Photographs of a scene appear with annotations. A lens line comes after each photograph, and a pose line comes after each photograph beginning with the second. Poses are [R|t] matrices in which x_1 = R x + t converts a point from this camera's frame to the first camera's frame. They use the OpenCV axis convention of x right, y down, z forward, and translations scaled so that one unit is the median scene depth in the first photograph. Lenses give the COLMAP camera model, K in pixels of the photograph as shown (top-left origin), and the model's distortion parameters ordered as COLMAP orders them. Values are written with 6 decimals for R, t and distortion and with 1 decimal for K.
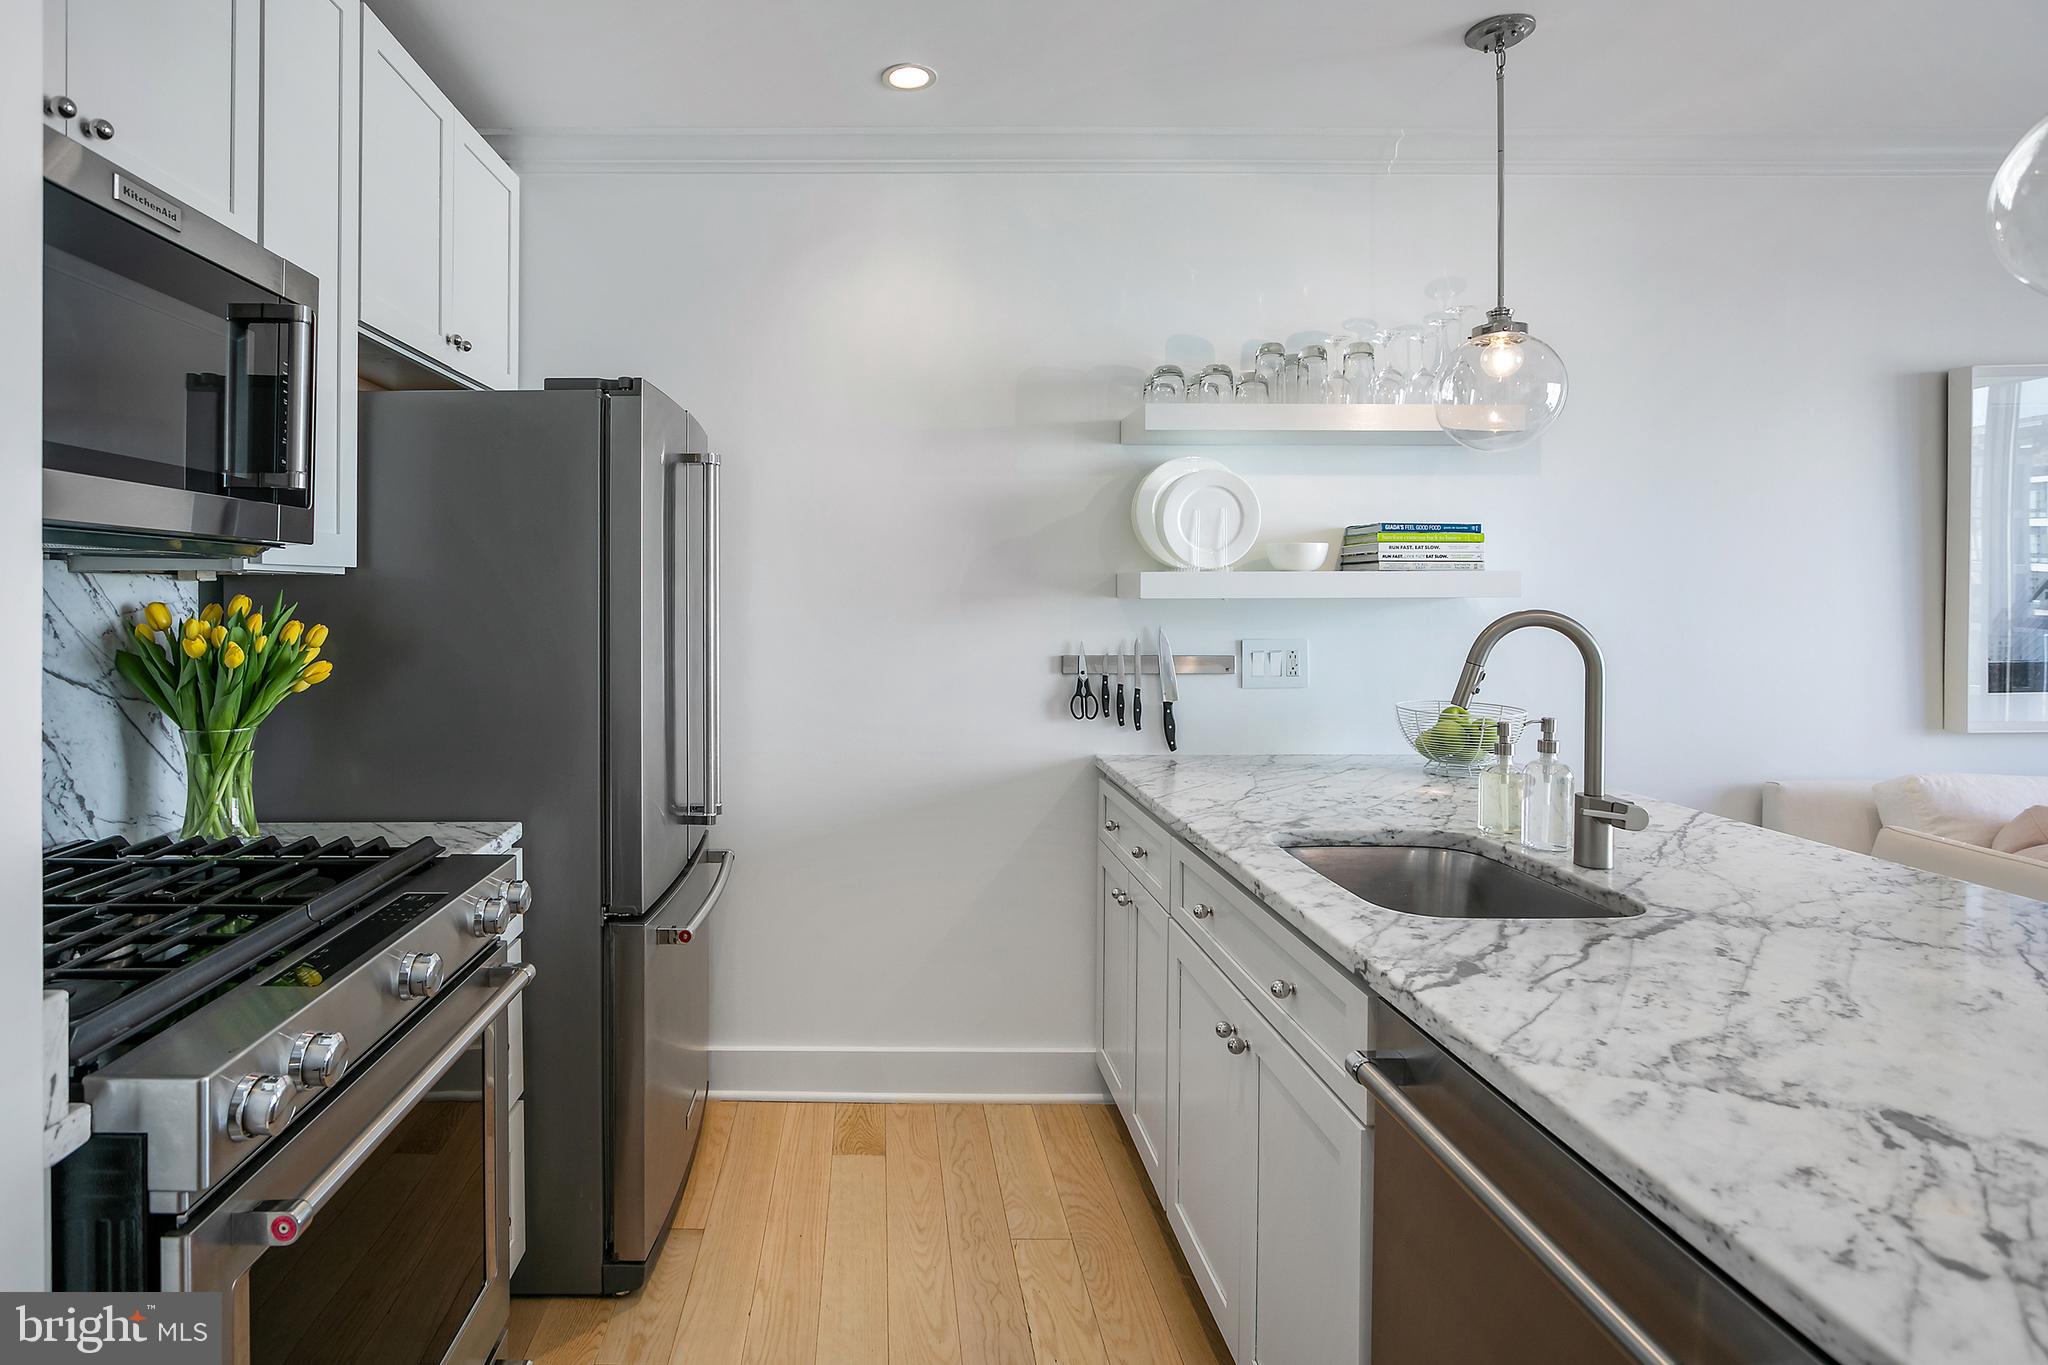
lens RADIAL K [[1027.7, 0, 895.7], [0, 1027.7, 614.8], [0, 0, 1]] dist [-0.044188, 0.020696]
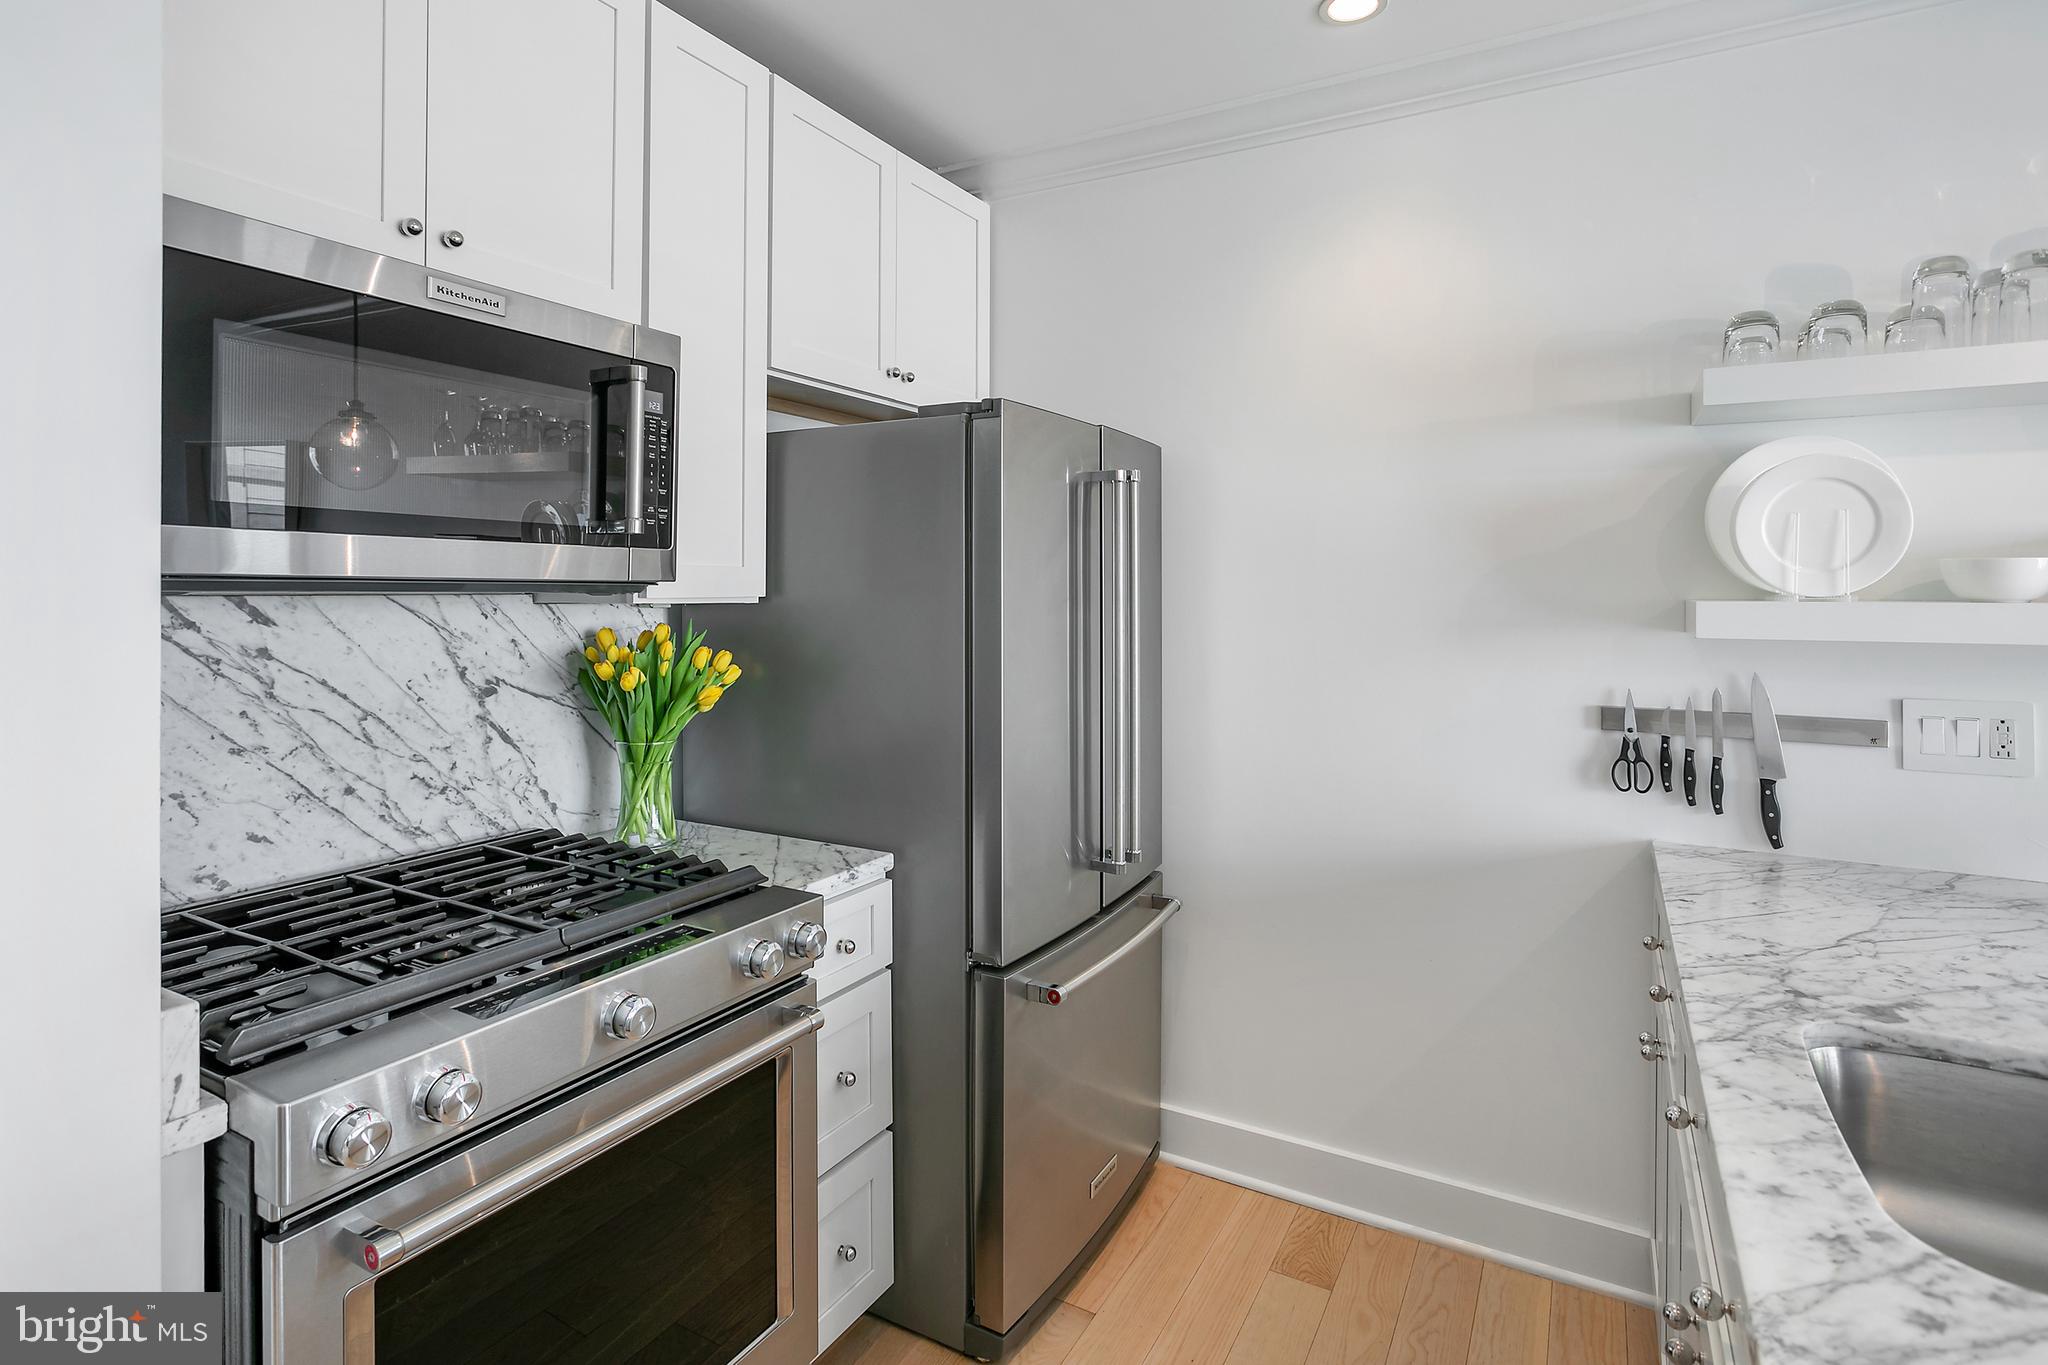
lens RADIAL K [[1027.7, 0, 1045.5], [0, 1027.7, 596.5], [0, 0, 1]] dist [-0.044188, 0.020696]
pose [[0.871452, 0.010710, -0.490364, 0.185159], [-0.016547, 0.999834, -0.007569, -0.031568], [0.490202, 0.014710, 0.871485, 0.147524]]
